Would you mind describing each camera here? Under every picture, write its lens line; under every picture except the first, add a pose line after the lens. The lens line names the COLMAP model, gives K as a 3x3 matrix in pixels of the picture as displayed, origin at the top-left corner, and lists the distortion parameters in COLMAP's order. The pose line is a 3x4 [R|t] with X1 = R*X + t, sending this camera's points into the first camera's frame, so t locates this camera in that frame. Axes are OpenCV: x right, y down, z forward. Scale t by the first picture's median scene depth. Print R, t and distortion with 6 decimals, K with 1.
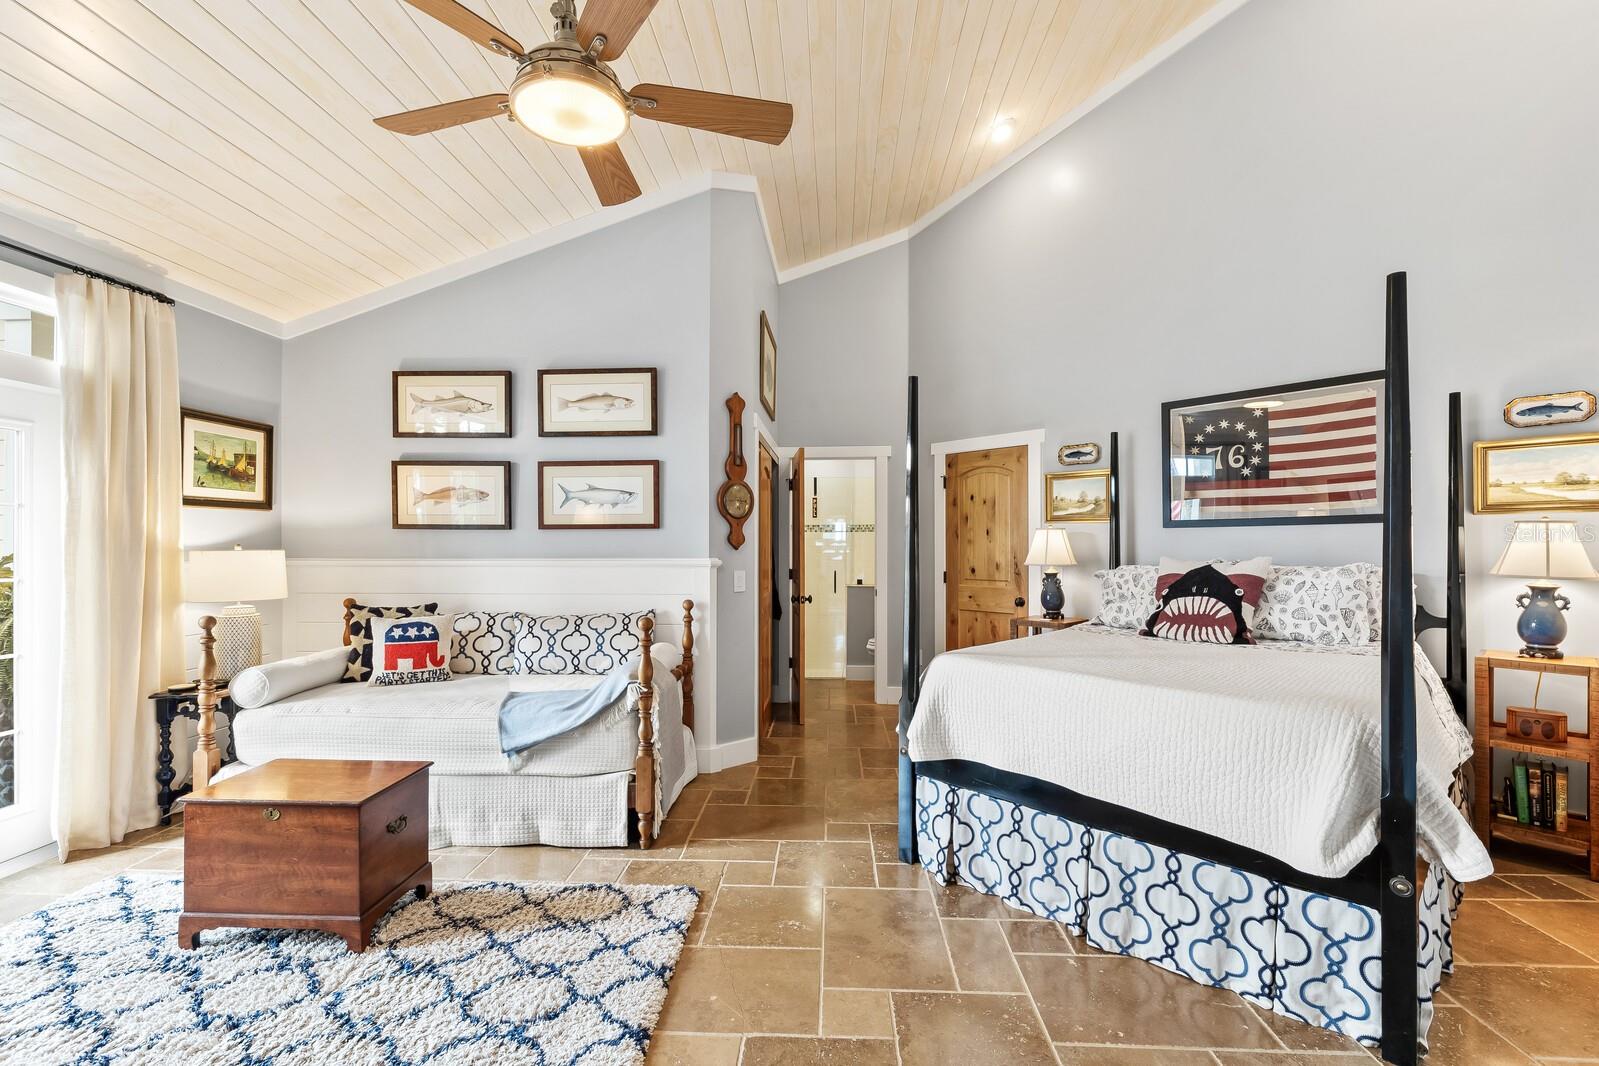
lens RADIAL K [[694.3, 0, 799.1], [0, 694.3, 536.6], [0, 0, 1]] dist [0.000313, -0.000816]
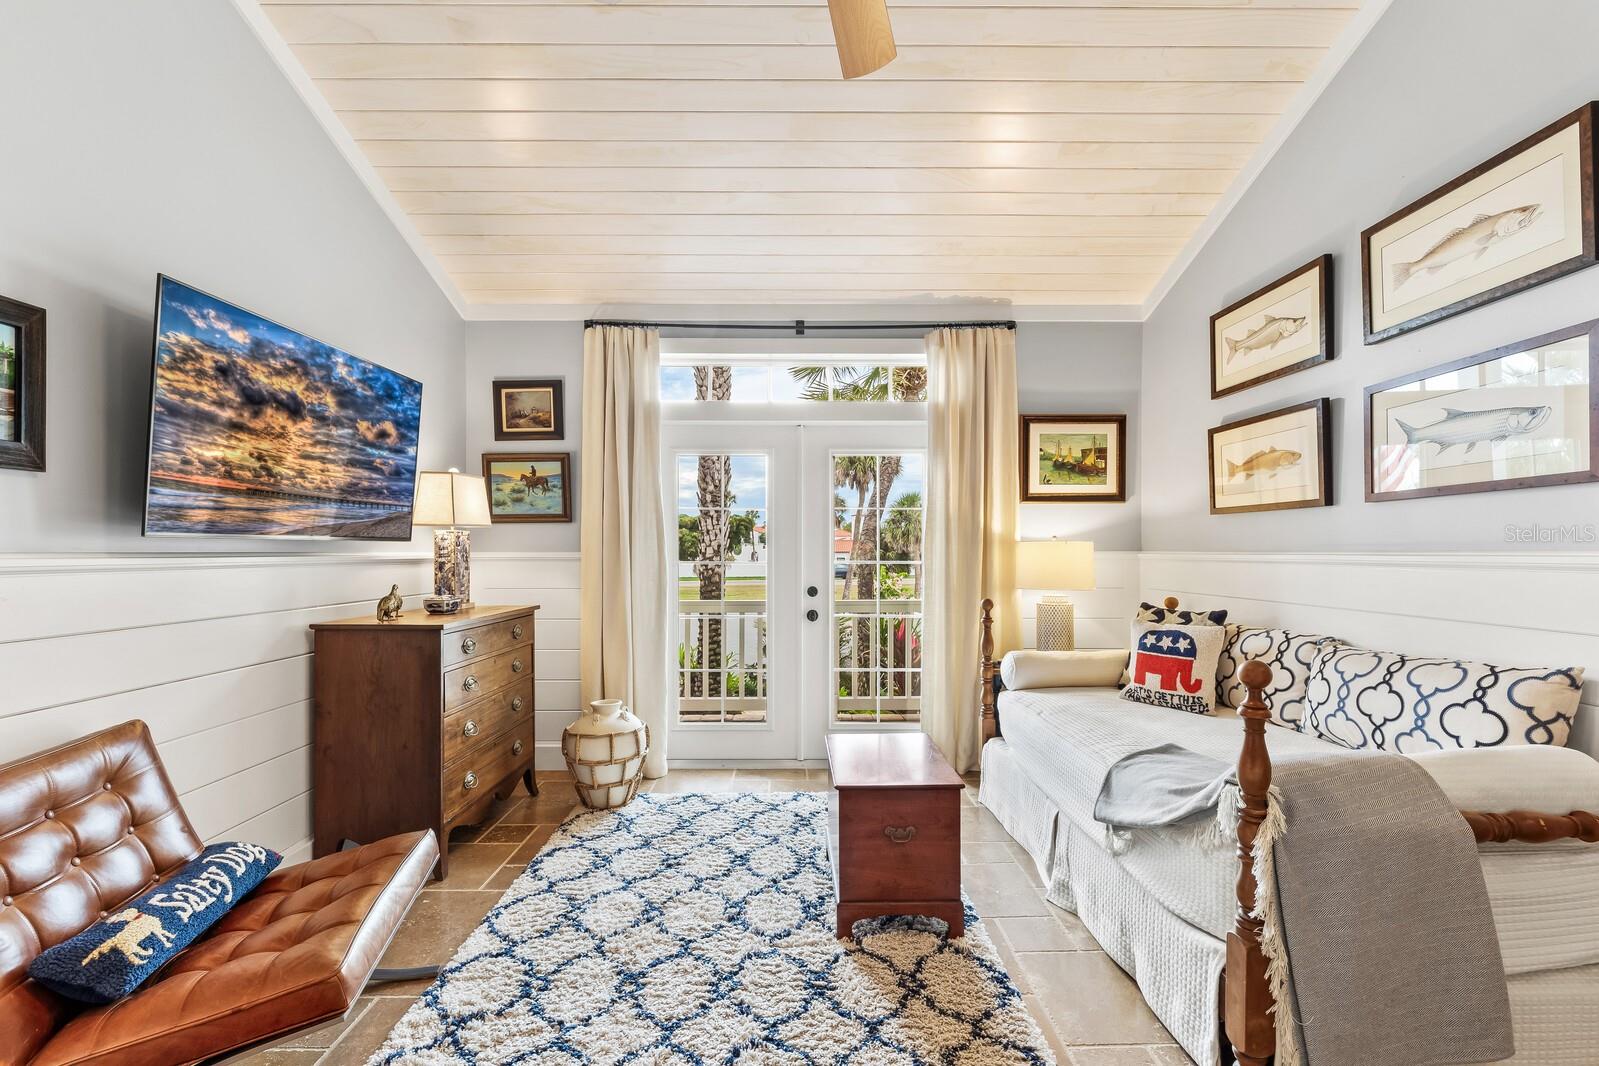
lens RADIAL K [[694.3, 0, 797.1], [0, 694.3, 557.2], [0, 0, 1]] dist [0.000313, -0.000816]
pose [[0.061082, 0.008077, -0.998100, 0.204582], [0.009008, 0.999922, 0.008643, 0.029577], [0.998092, -0.009518, 0.061004, 0.527941]]
